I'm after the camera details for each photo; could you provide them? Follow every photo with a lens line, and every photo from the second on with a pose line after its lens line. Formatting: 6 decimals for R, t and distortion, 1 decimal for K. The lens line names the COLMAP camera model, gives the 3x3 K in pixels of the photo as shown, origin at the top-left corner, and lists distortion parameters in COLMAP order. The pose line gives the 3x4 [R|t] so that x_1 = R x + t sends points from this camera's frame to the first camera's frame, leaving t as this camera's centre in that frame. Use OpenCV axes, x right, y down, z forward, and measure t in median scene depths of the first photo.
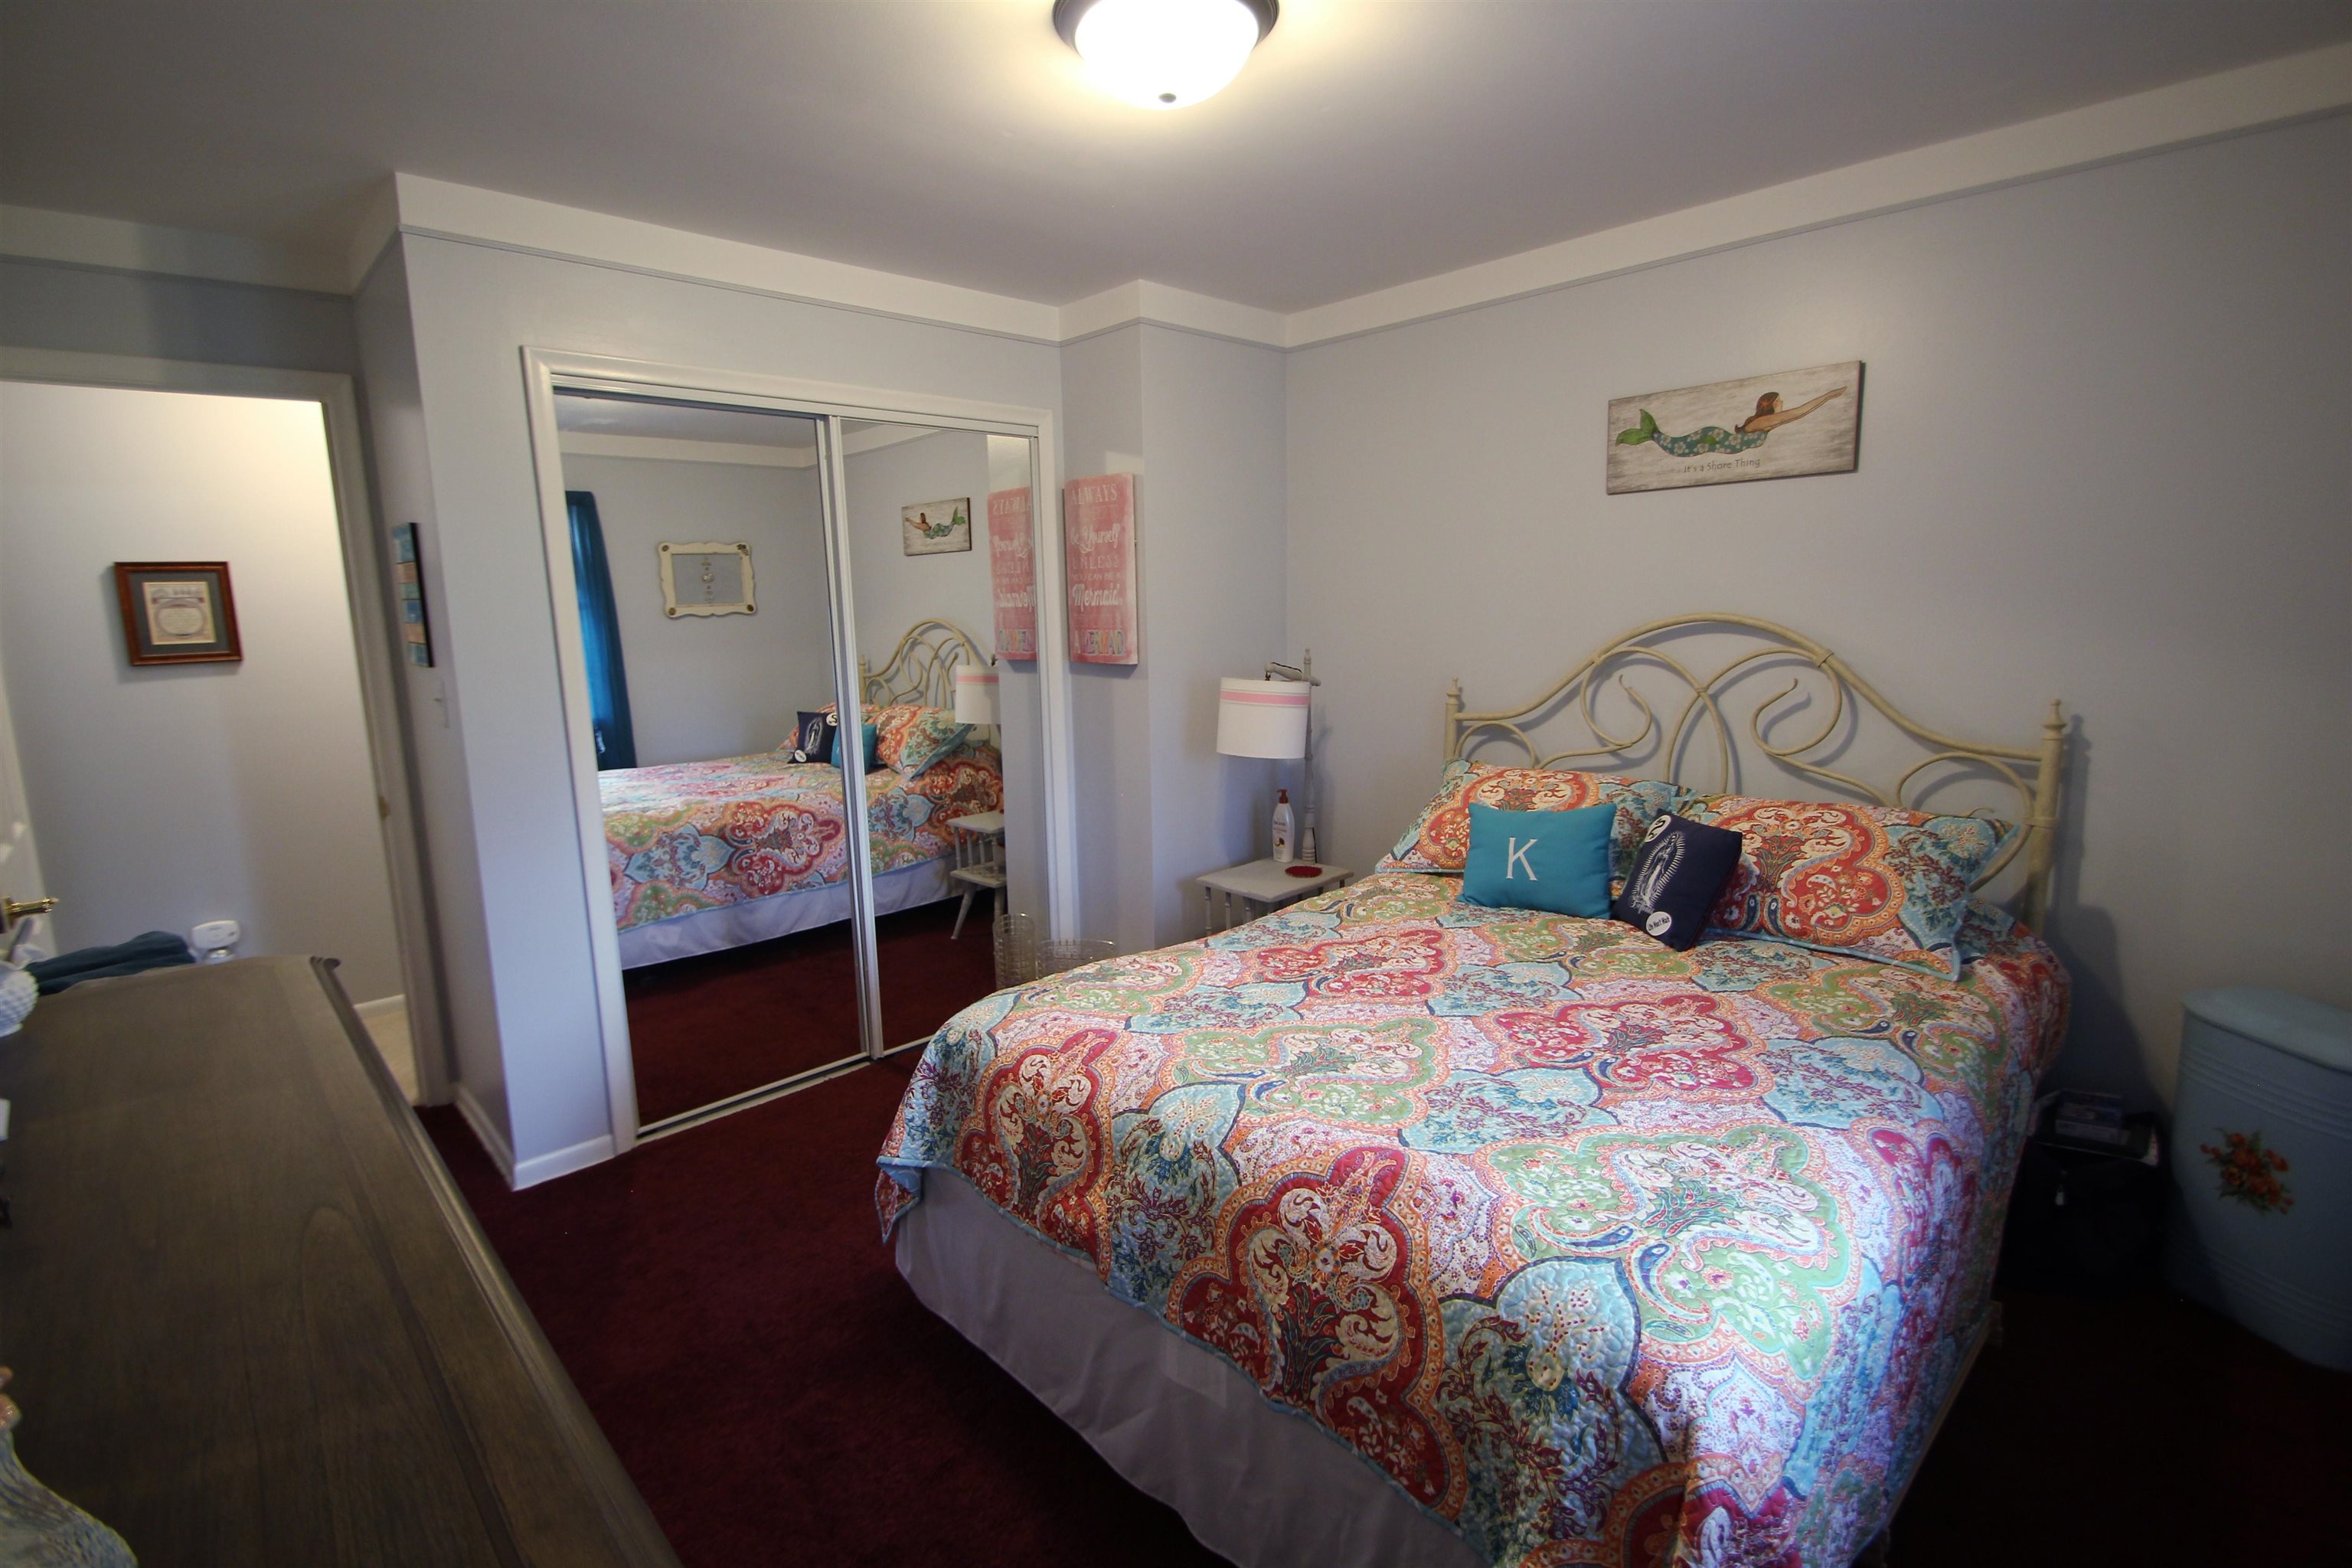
lens RADIAL K [[1069.0, 0, 1174.8], [0, 1069.0, 767.4], [0, 0, 1]] dist [0.000014, -0.000002]
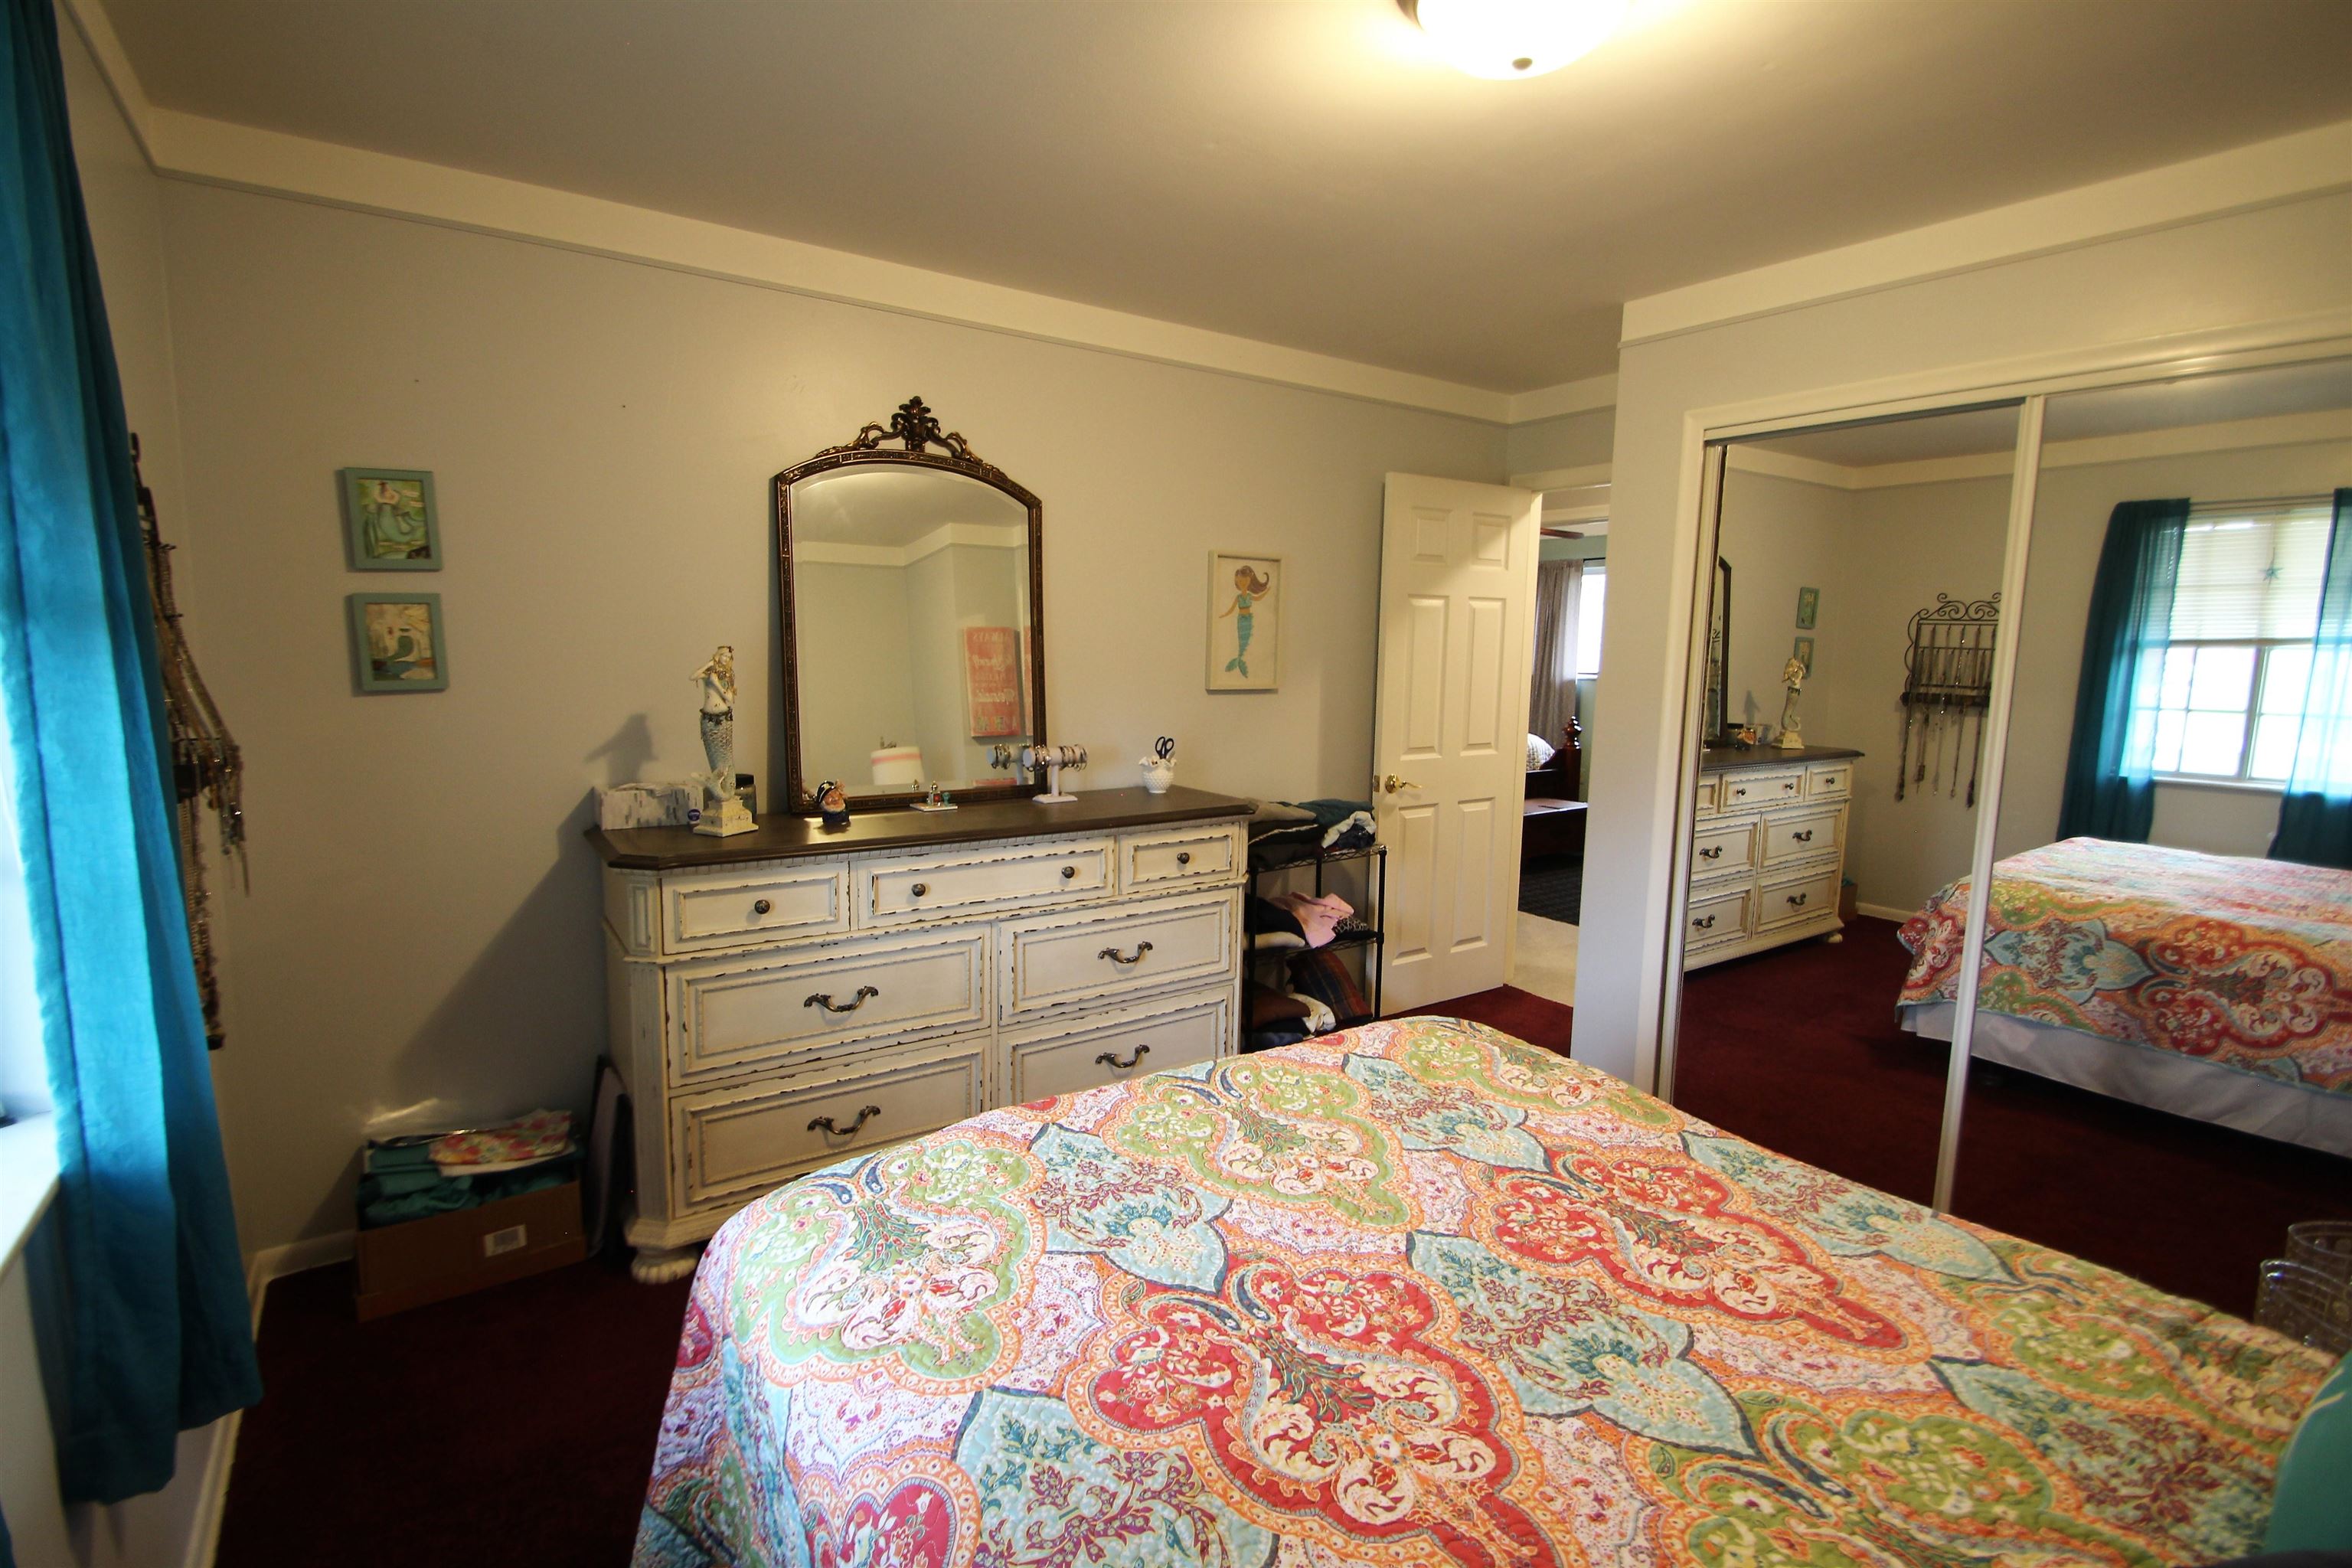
lens RADIAL K [[1091.9, 0, 1122.7], [0, 1091.9, 783.6], [0, 0, 1]] dist [-0.000705, -0.000218]
pose [[-0.189294, 0.144516, -0.971227, 0.806646], [-0.162556, 0.970850, 0.176143, -0.125361], [0.968371, 0.191222, -0.160284, 0.765341]]
